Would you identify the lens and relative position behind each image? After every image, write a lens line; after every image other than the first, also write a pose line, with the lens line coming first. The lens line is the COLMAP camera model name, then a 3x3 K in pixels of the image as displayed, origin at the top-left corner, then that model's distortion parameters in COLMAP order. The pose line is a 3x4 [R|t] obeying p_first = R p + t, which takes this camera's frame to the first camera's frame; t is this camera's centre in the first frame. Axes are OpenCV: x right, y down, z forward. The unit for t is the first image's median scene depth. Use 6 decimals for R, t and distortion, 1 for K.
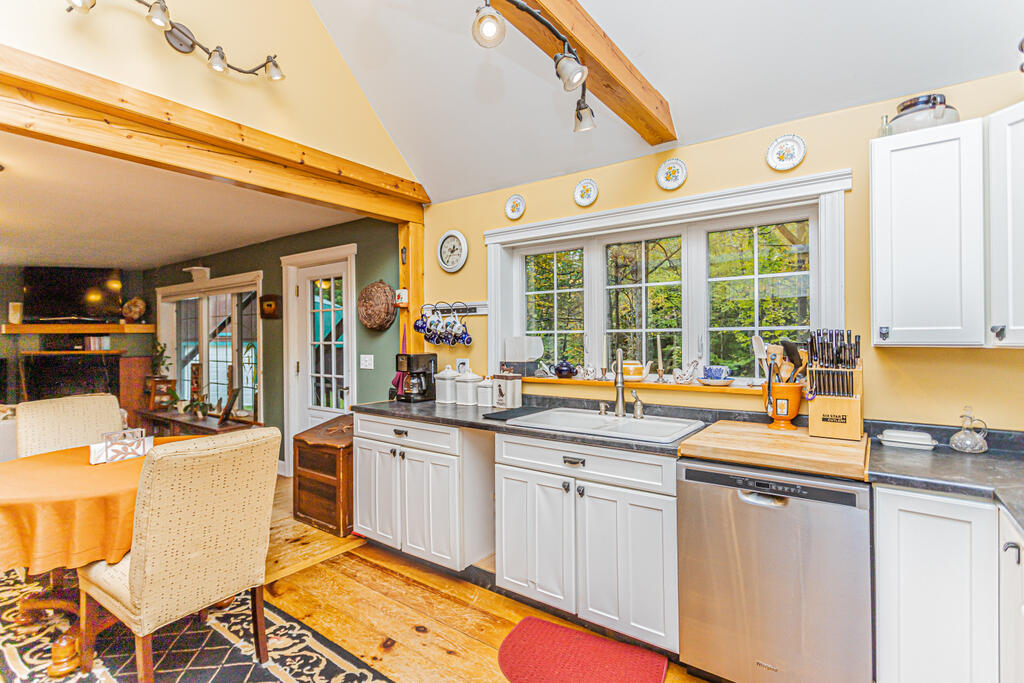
lens RADIAL K [[499.8, 0, 514.8], [0, 499.8, 337.4], [0, 0, 1]] dist [-0.001479, 0.001875]
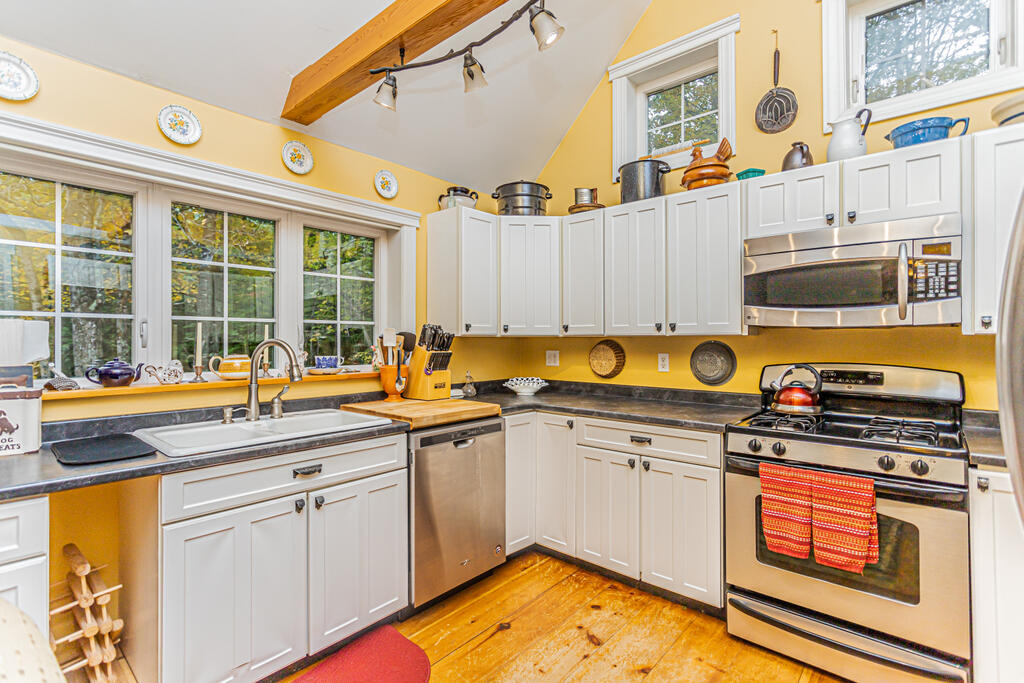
lens RADIAL K [[499.8, 0, 514.8], [0, 499.8, 337.4], [0, 0, 1]] dist [-0.001479, 0.001875]
pose [[0.064721, 0.004112, 0.997895, -0.613228], [-0.007629, 0.999964, -0.003626, 0.017892], [-0.997874, -0.007378, 0.064751, 0.515697]]
